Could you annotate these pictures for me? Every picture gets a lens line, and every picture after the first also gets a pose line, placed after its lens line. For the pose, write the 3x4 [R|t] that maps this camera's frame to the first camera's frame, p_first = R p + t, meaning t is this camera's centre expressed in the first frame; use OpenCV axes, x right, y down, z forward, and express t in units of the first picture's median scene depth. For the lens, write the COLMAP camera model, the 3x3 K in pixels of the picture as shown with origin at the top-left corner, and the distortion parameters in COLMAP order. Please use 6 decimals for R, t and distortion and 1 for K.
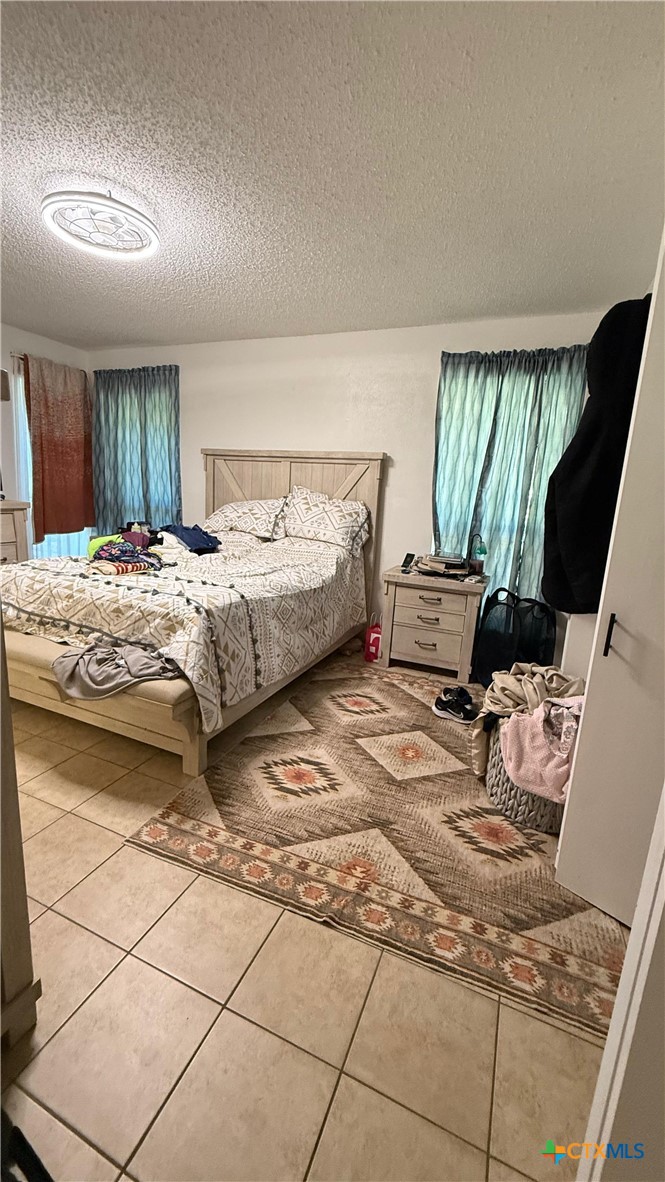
lens RADIAL K [[471.4, 0, 332.0], [0, 471.4, 588.6], [0, 0, 1]] dist [0.001682, 0.000026]
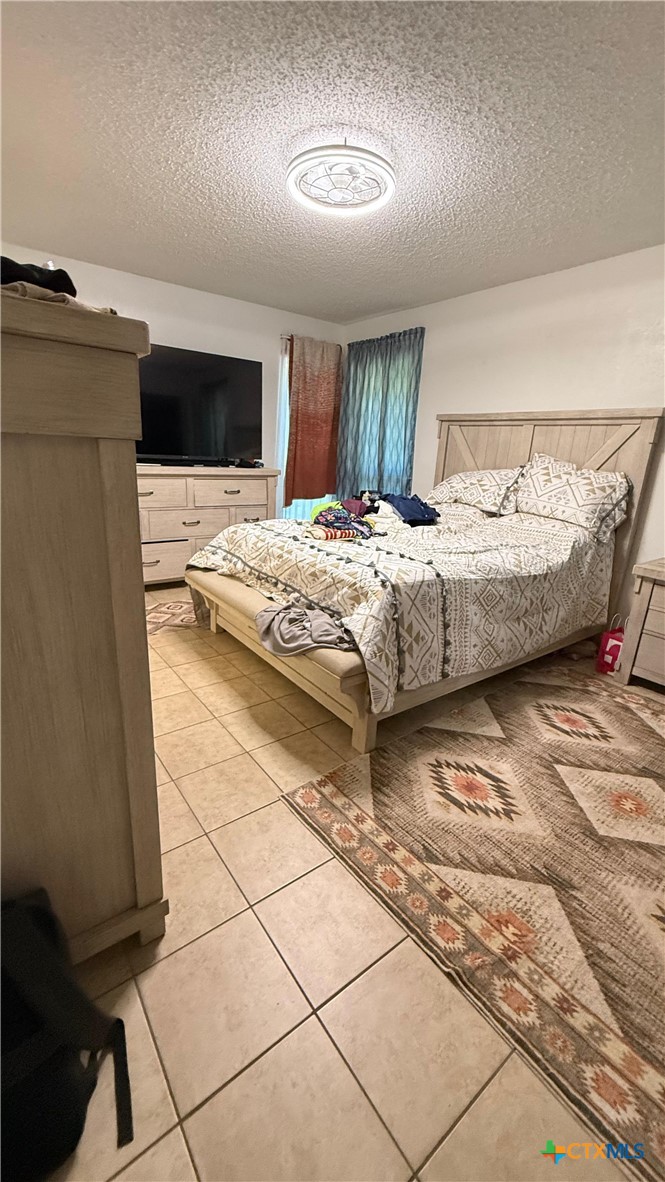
lens RADIAL K [[471.4, 0, 332.0], [0, 471.4, 588.6], [0, 0, 1]] dist [0.001682, 0.000026]
pose [[0.869847, 0.129573, -0.476002, 0.072377], [-0.102847, 0.991319, 0.081905, -0.011202], [0.482482, -0.022290, 0.875622, 0.117100]]
